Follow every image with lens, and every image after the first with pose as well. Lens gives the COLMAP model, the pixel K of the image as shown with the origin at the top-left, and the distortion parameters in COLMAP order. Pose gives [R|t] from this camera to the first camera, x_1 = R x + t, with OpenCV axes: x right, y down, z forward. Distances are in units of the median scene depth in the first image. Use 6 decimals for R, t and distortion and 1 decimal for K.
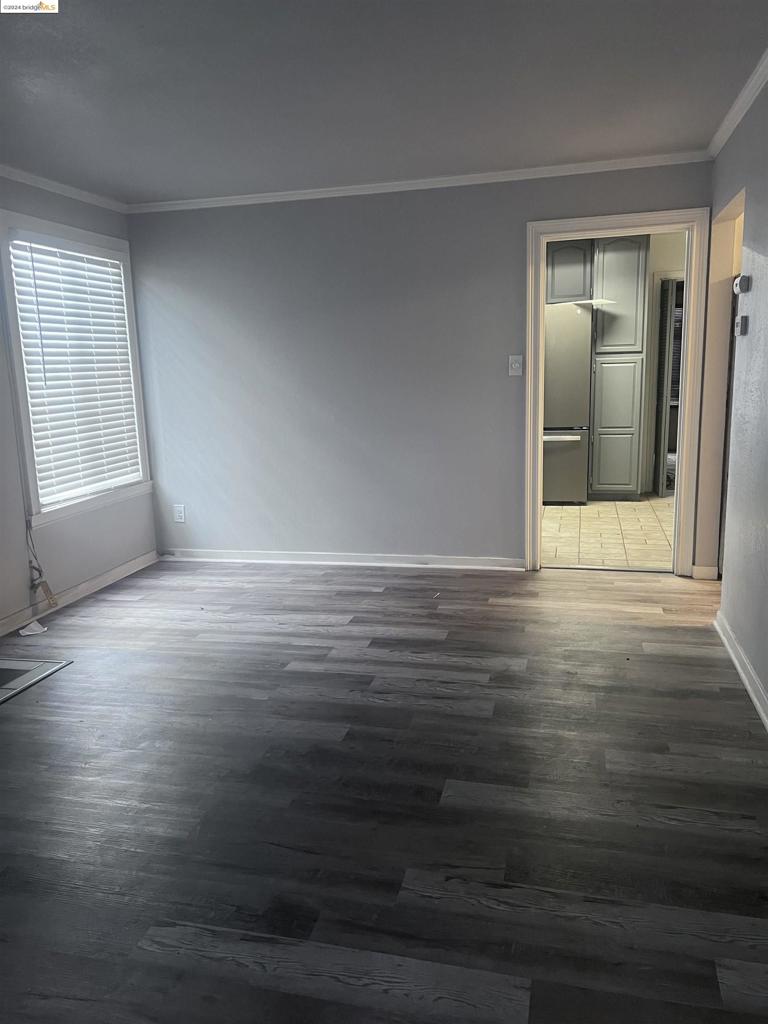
lens RADIAL K [[768.6, 0, 384.9], [0, 768.6, 509.5], [0, 0, 1]] dist [0.059646, -0.070009]
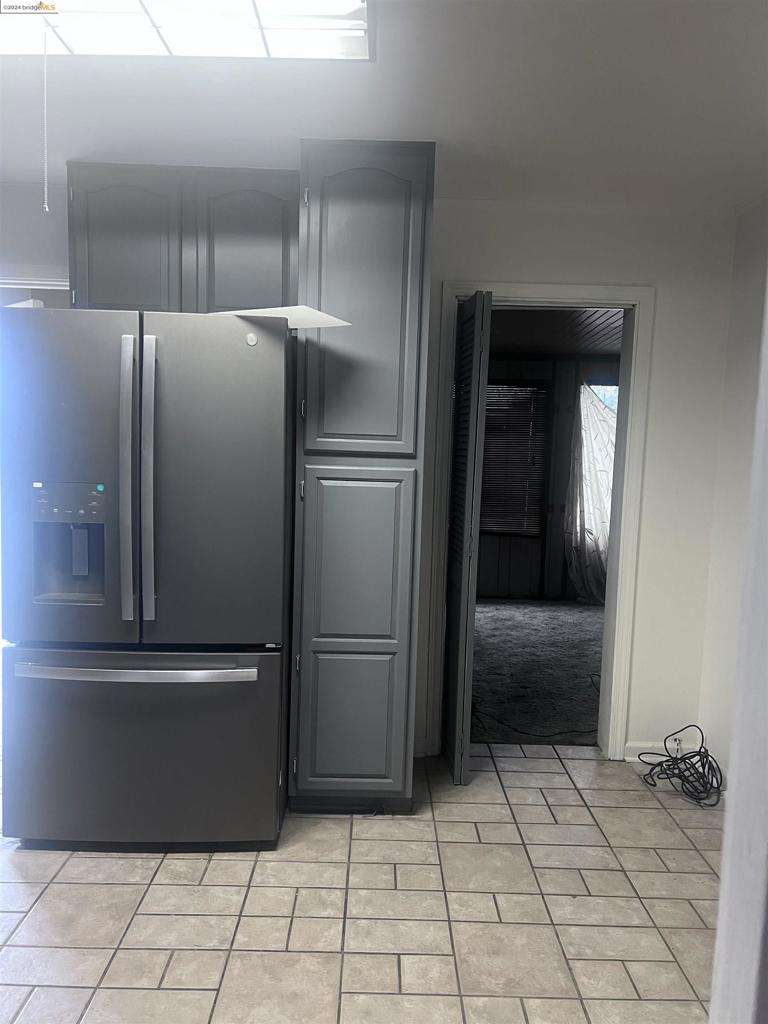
lens RADIAL K [[768.6, 0, 382.0], [0, 768.6, 513.4], [0, 0, 1]] dist [0.059646, -0.070009]
pose [[0.967287, 0.035392, 0.251204, 0.214875], [-0.011461, 0.995306, -0.096098, -0.134259], [-0.253426, 0.090075, 0.963152, 0.618778]]
